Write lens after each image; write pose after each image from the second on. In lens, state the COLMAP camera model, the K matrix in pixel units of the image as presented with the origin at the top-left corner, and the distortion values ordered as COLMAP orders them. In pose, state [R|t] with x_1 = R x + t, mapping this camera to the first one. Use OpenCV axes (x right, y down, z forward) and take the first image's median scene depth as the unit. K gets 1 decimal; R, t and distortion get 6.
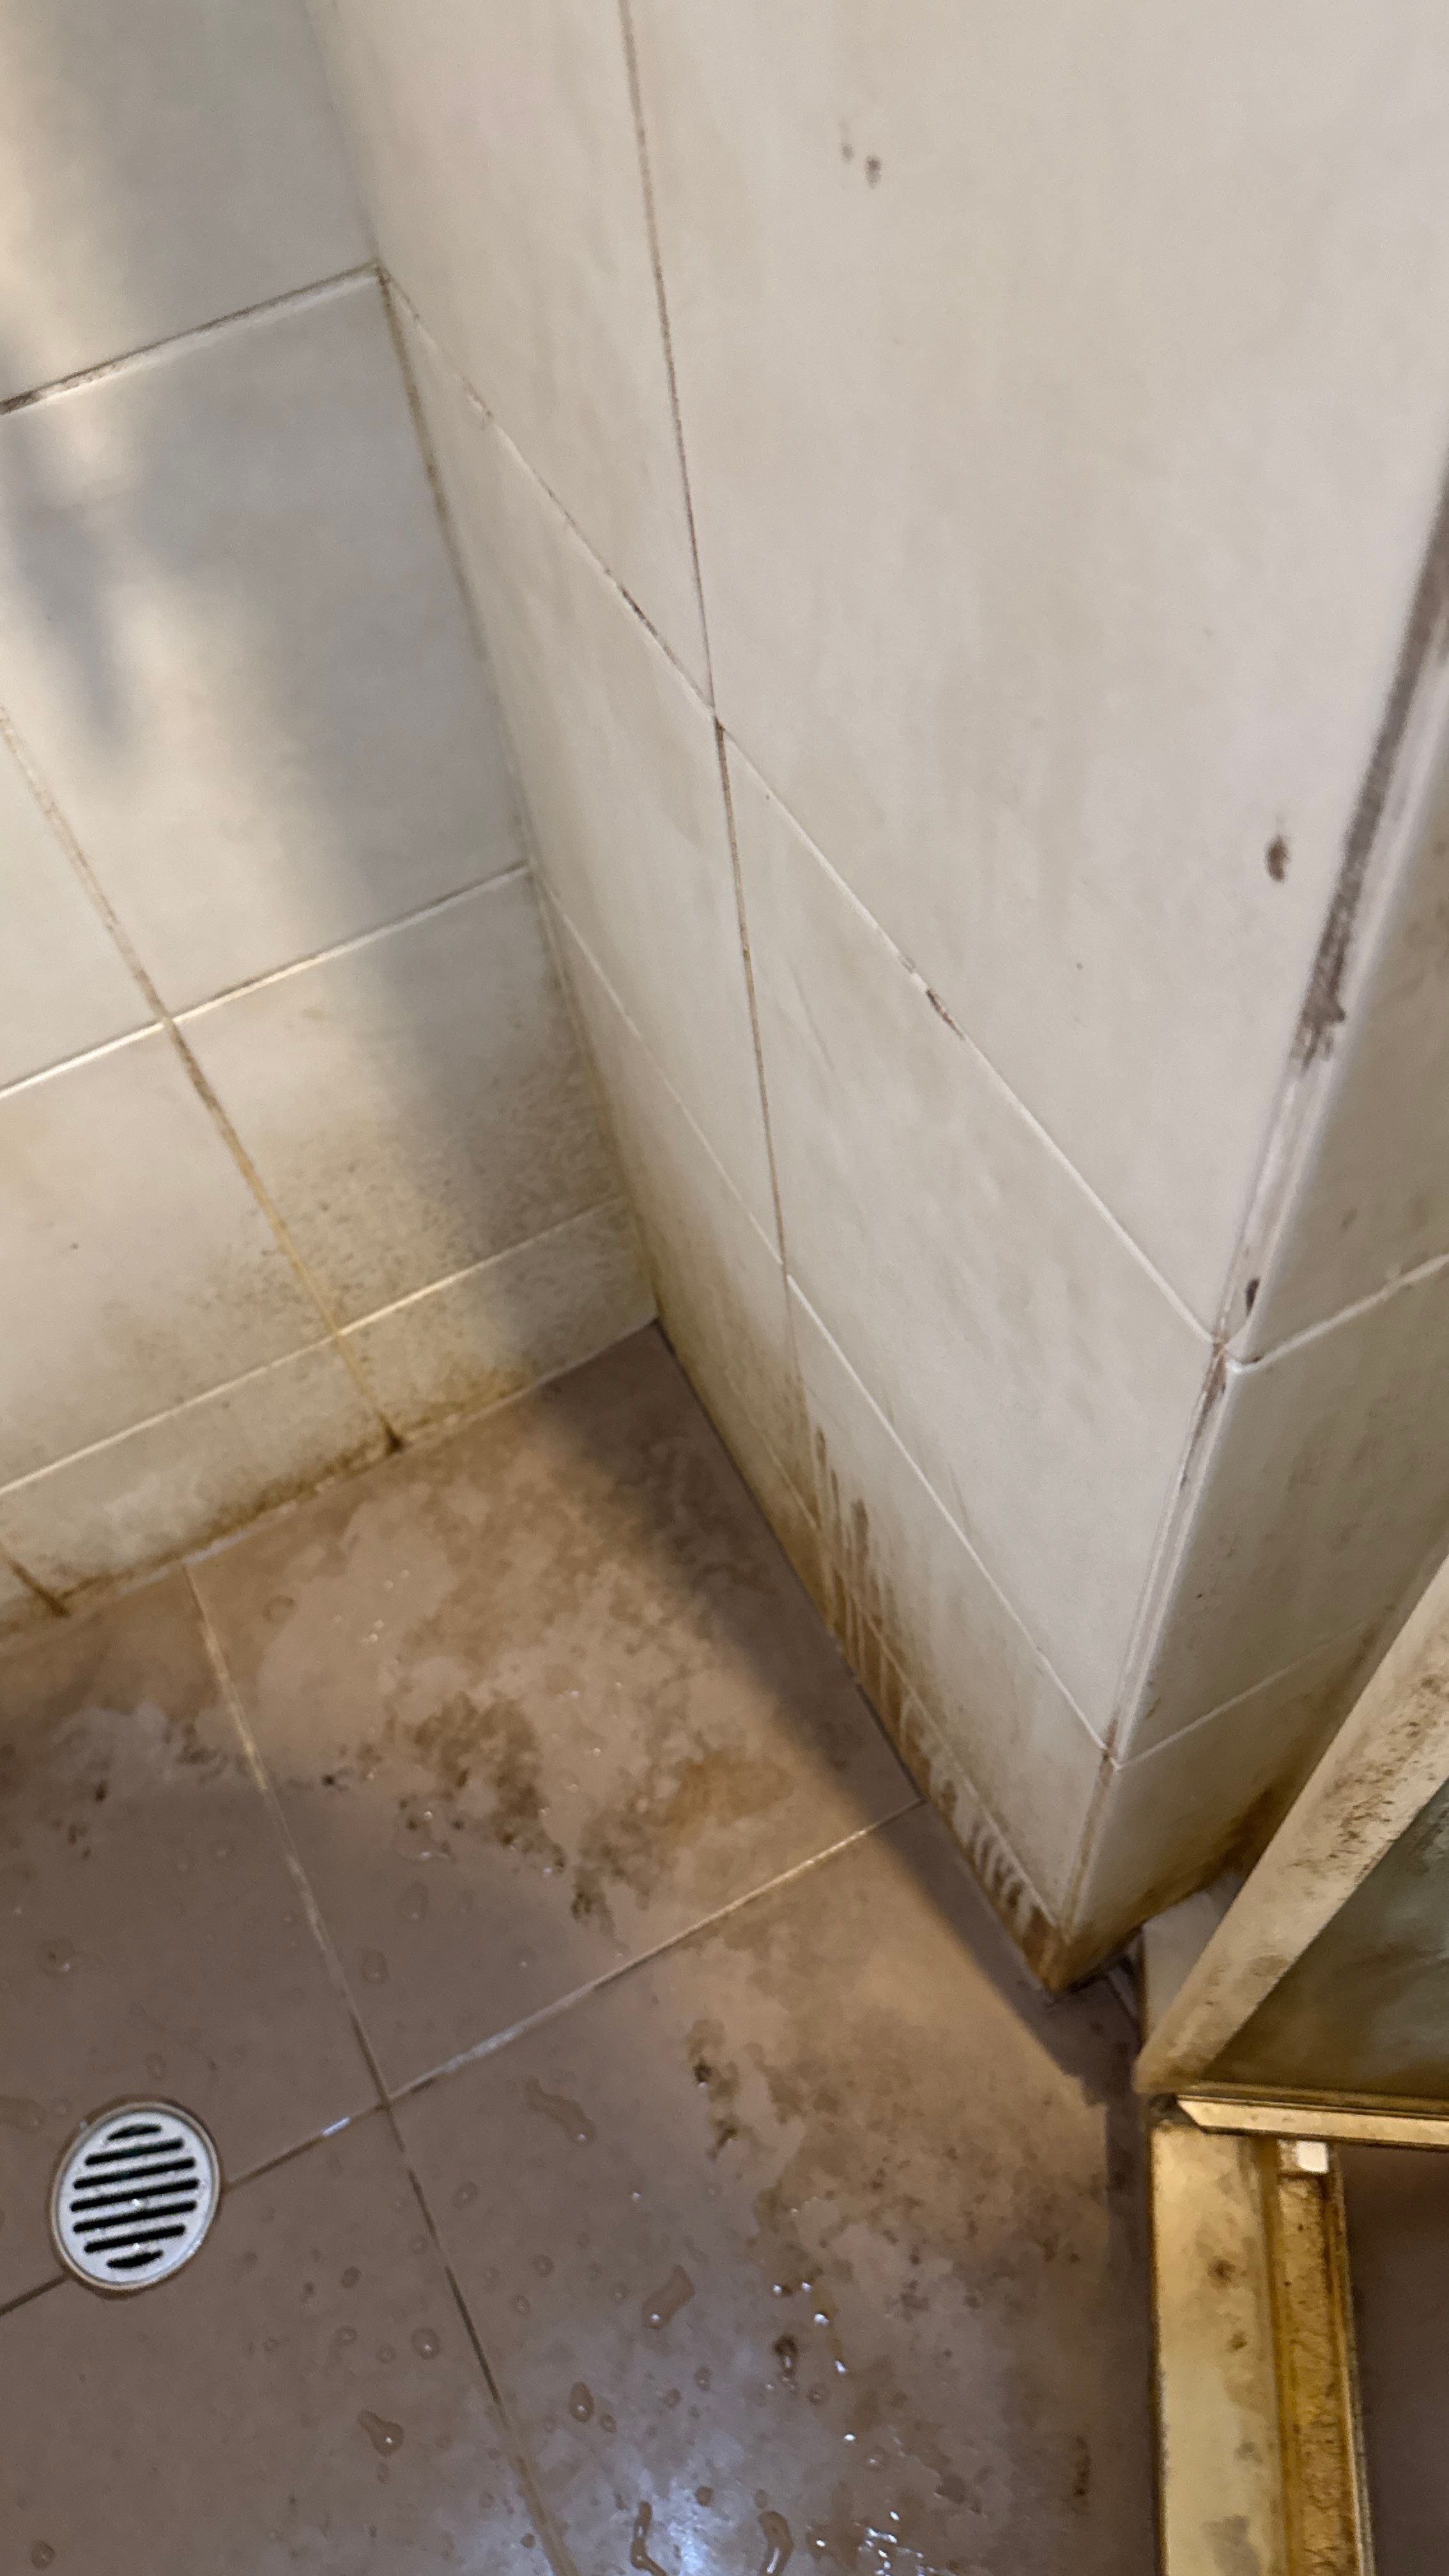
lens RADIAL K [[1840.6, 0, 783.3], [0, 1840.6, 1275.0], [0, 0, 1]] dist [0.022785, -0.041532]
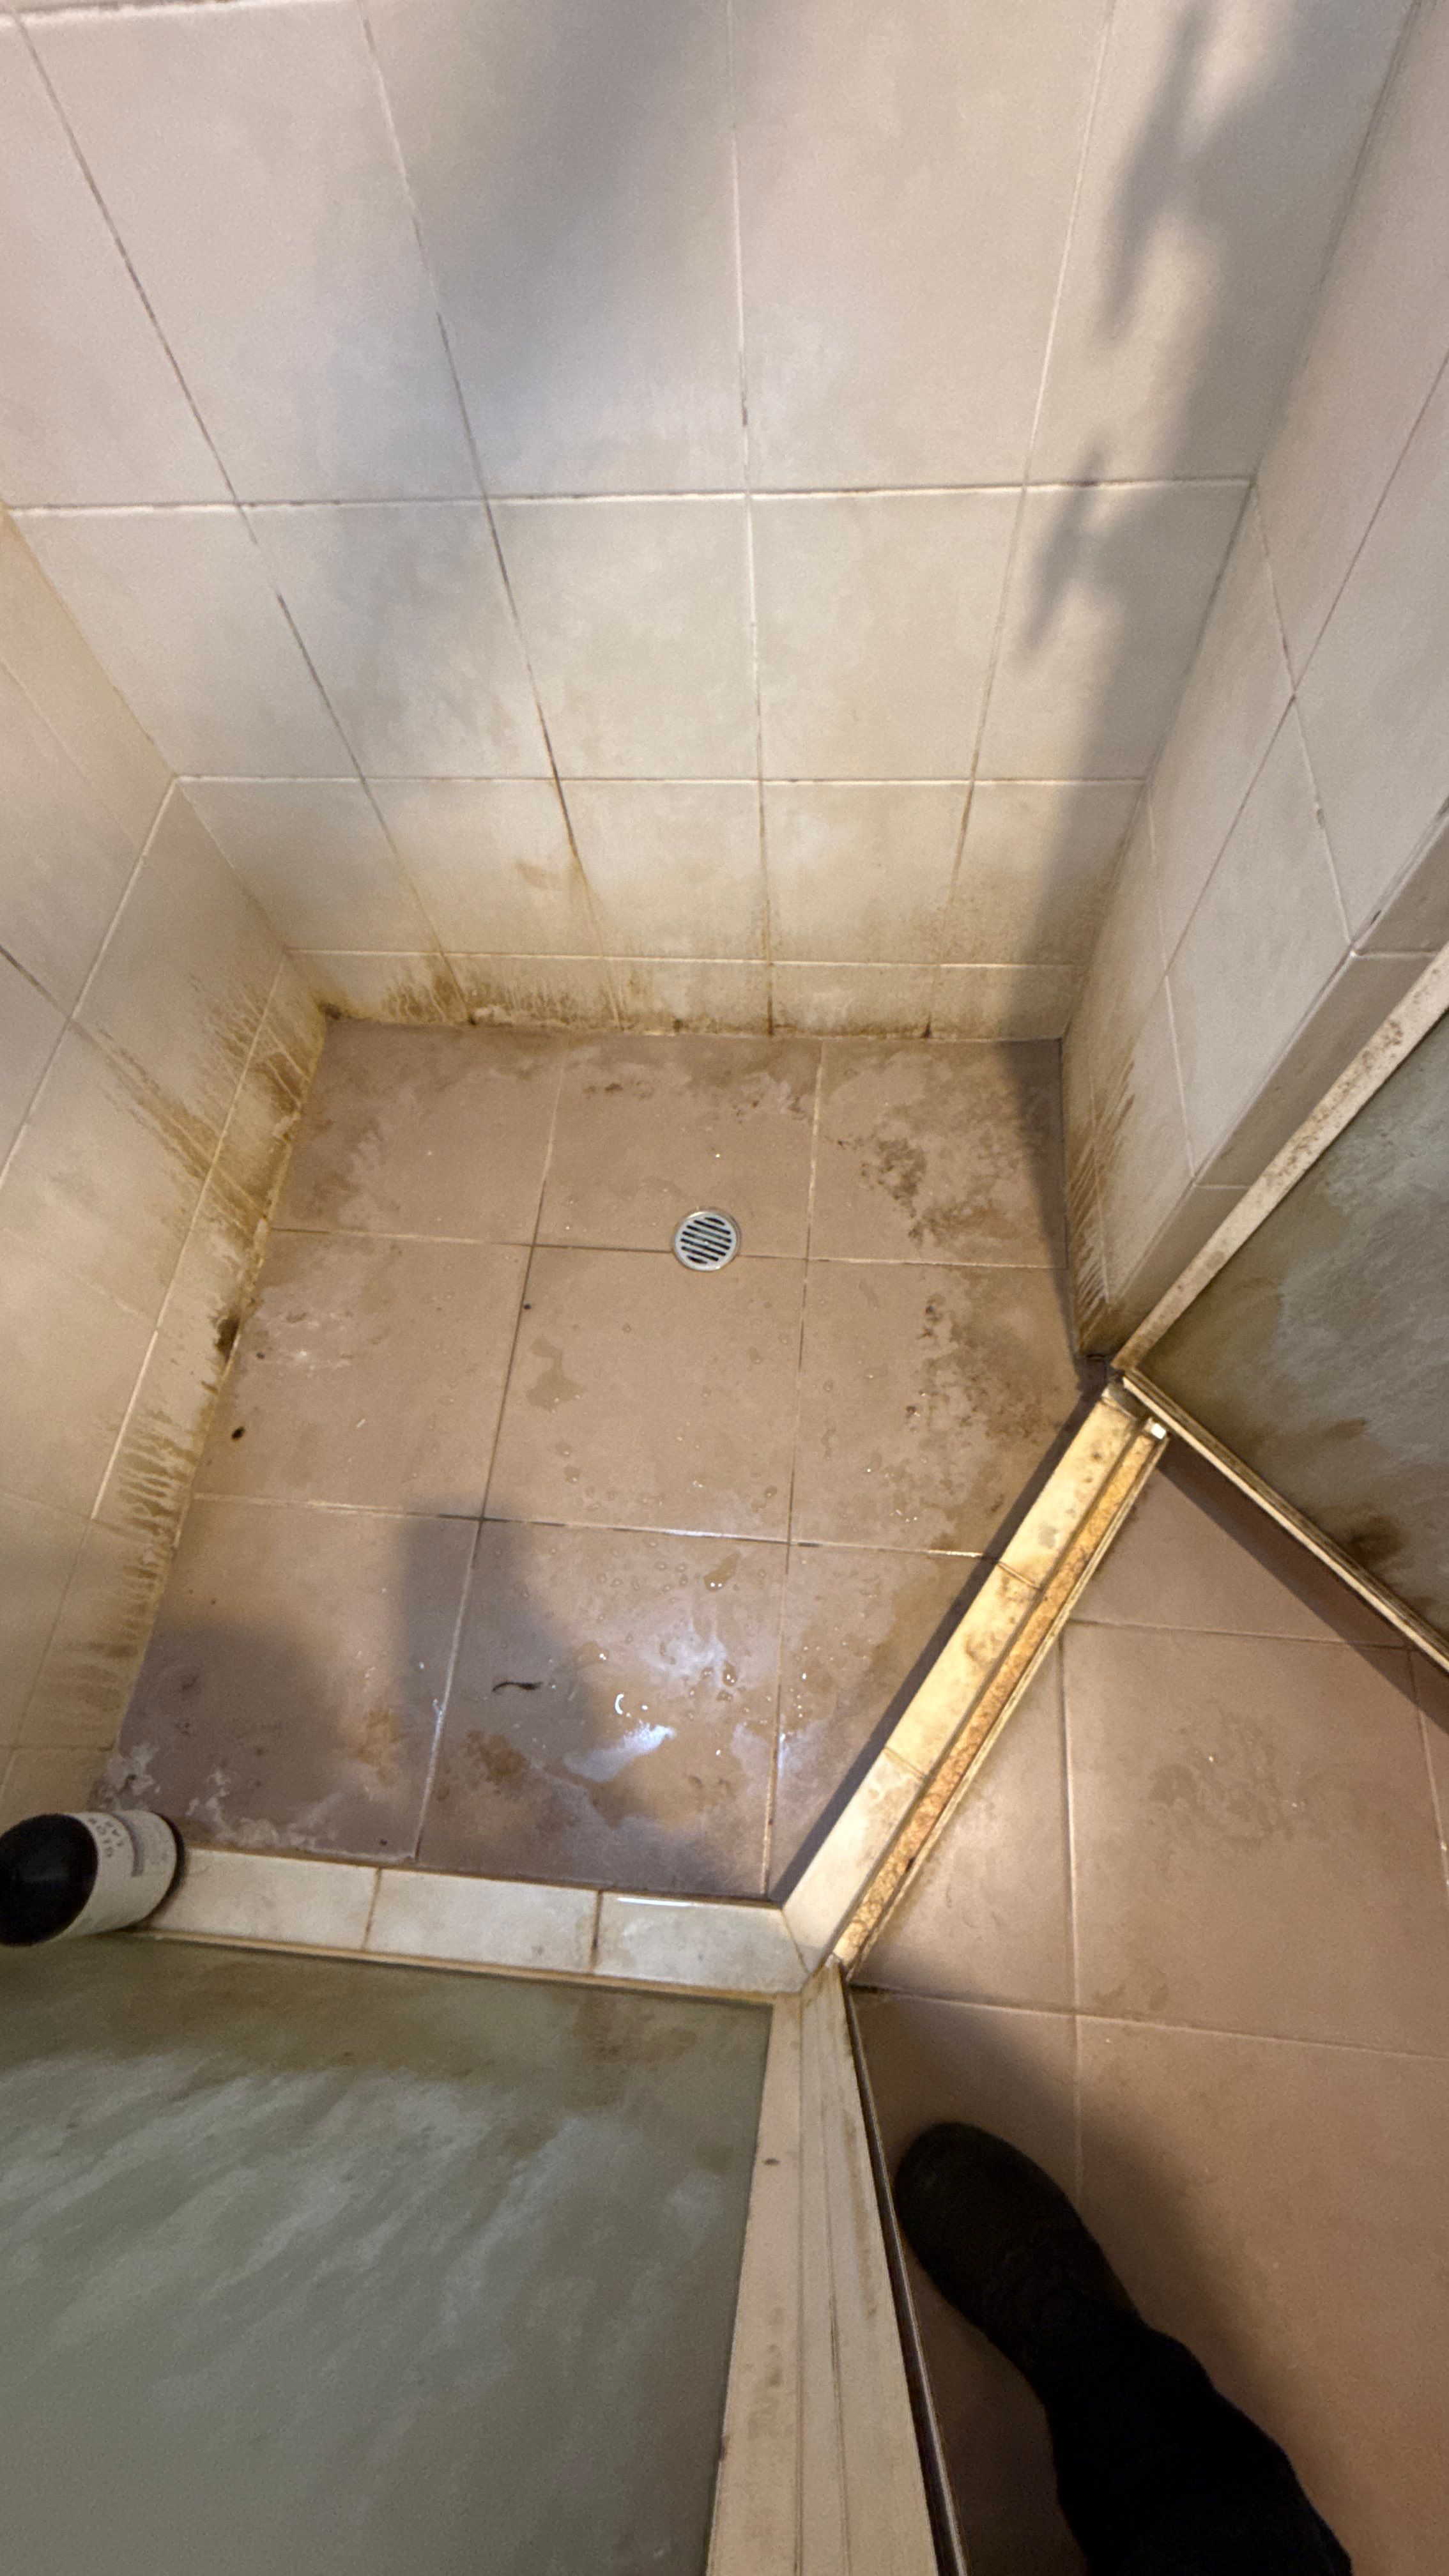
lens RADIAL K [[1033.2, 0, 722.1], [0, 1033.2, 1290.6], [0, 0, 1]] dist [0.000122, 0.000851]
pose [[0.840271, 0.496521, -0.217742, 0.009104], [-0.452935, 0.863610, 0.221422, 0.213042], [0.297985, -0.087431, 0.950558, -0.320915]]
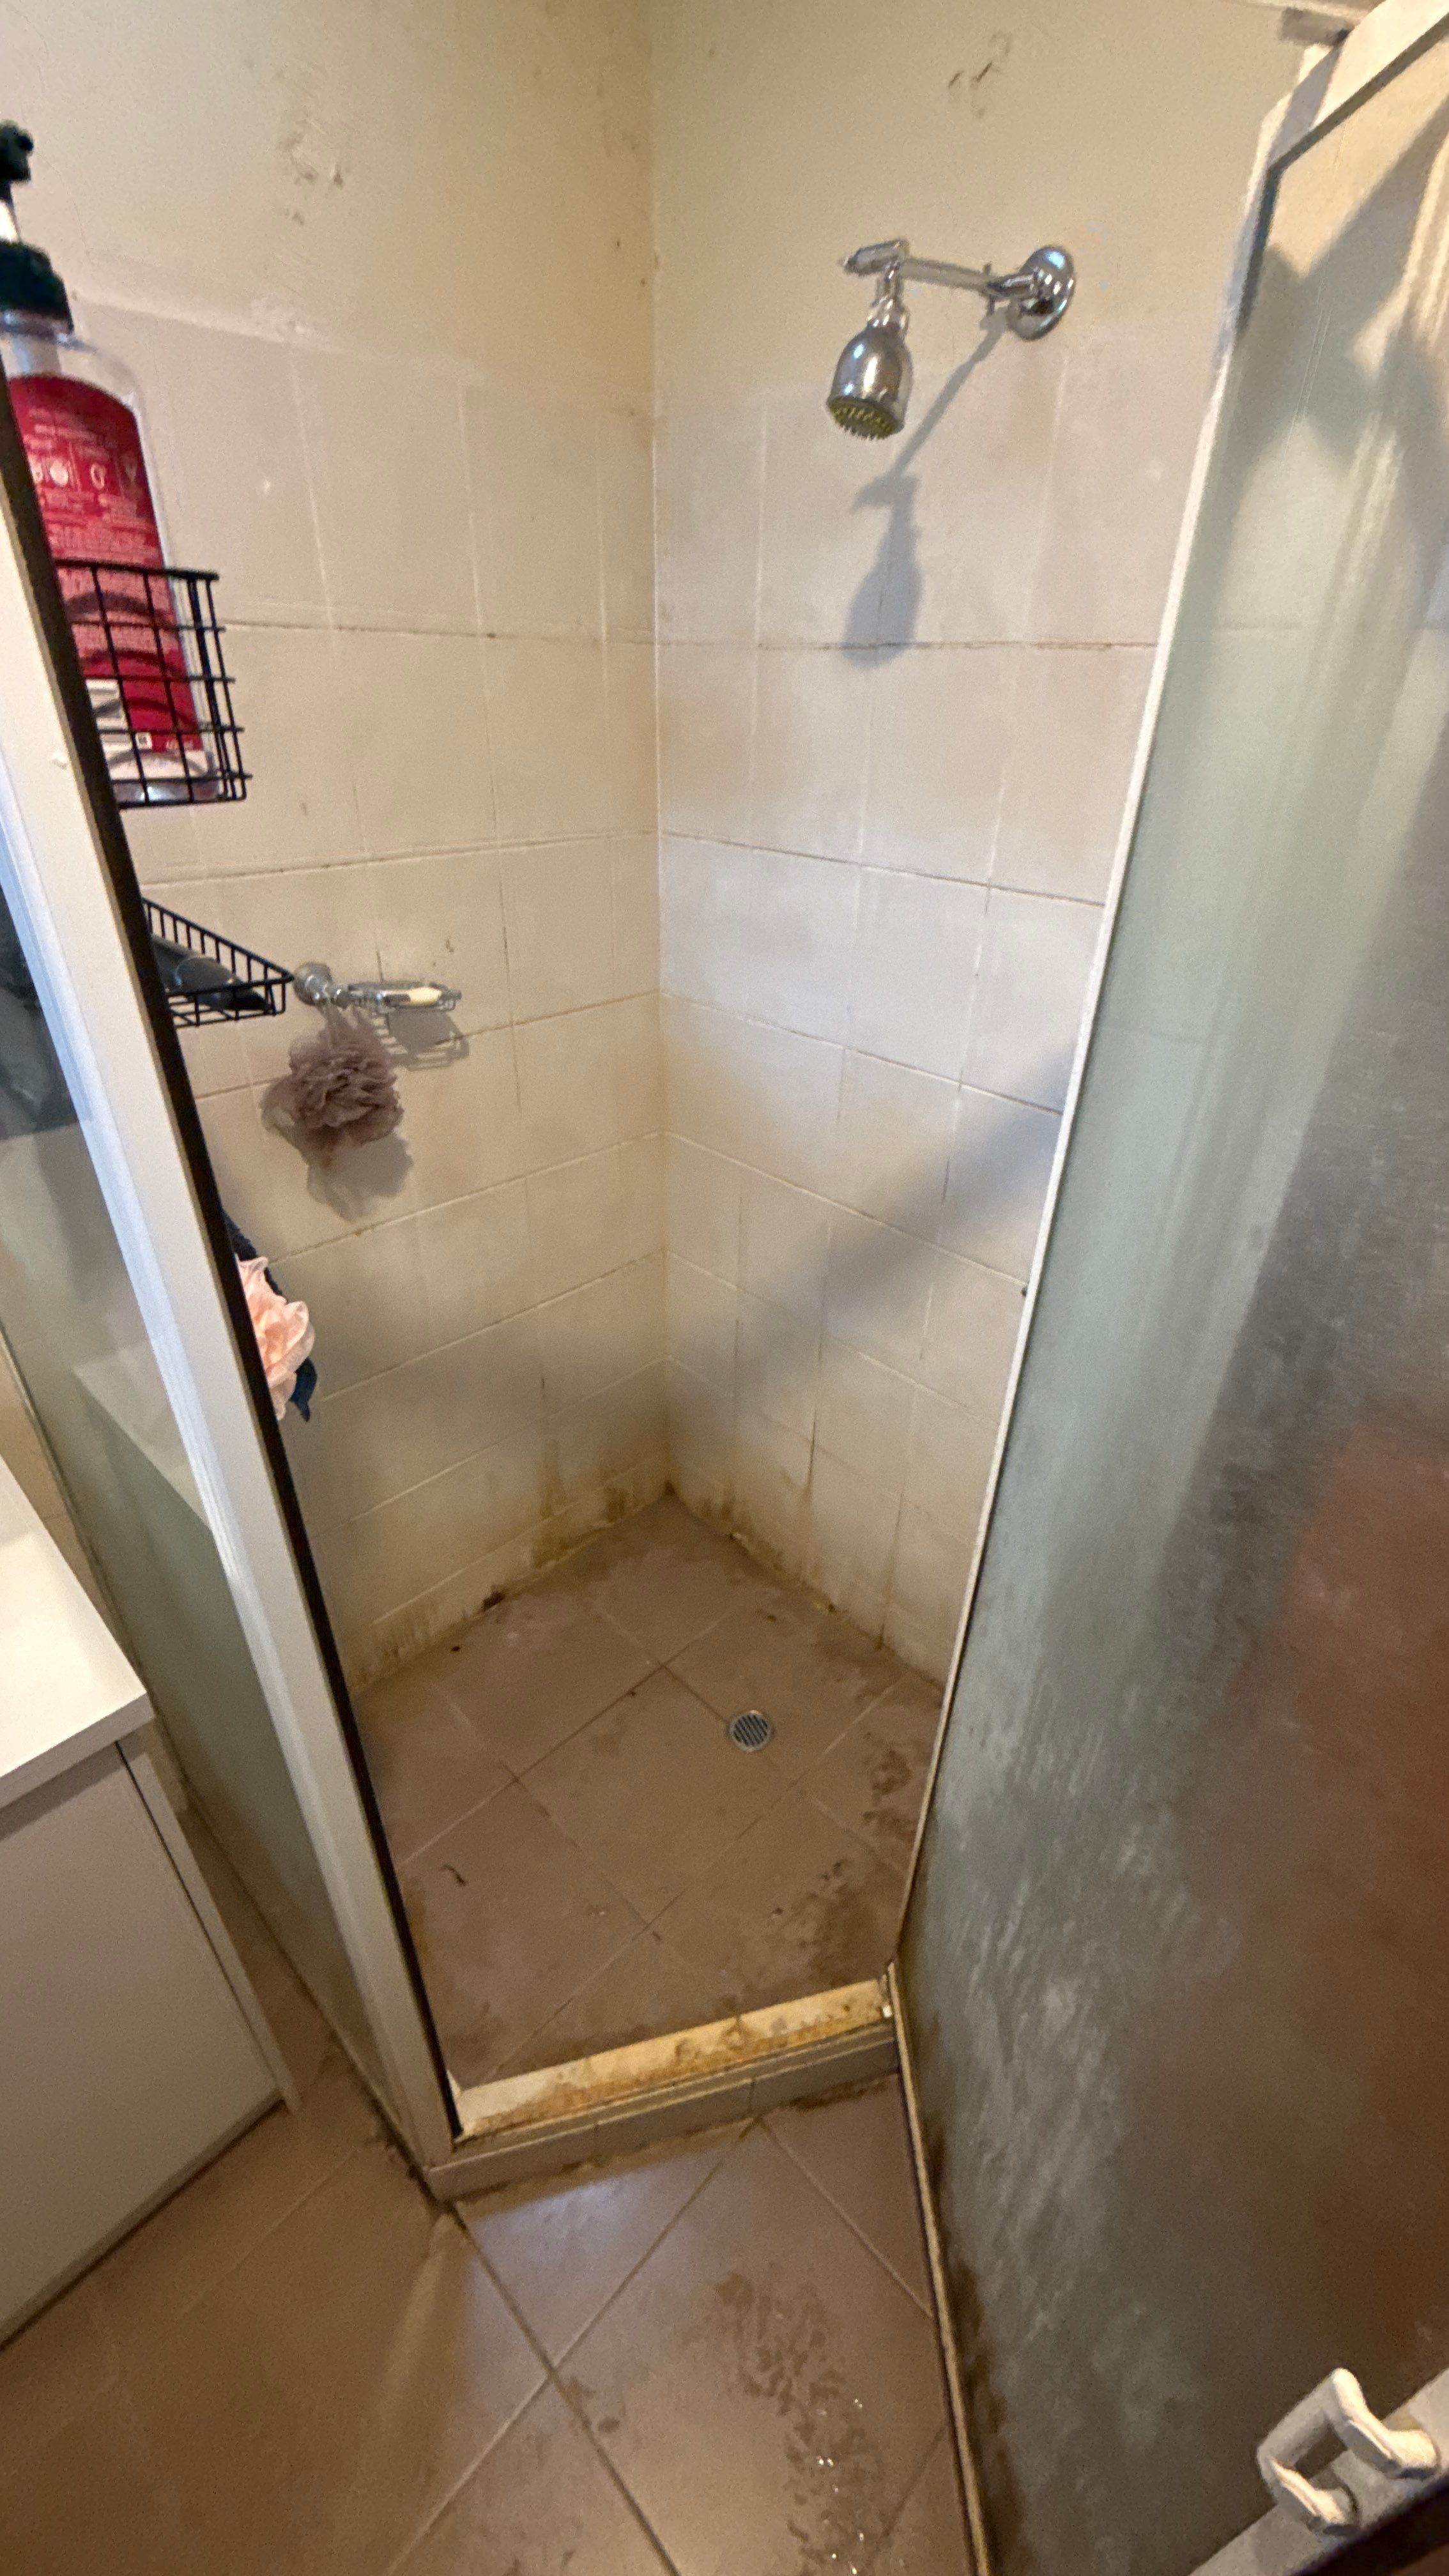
lens RADIAL K [[1033.2, 0, 720.8], [0, 1033.2, 1290.0], [0, 0, 1]] dist [0.000122, 0.000851]
pose [[0.295997, 0.551866, -0.779635, 0.698675], [-0.834205, 0.546938, 0.070436, -0.078389], [0.465283, 0.629526, 0.622261, -0.815833]]
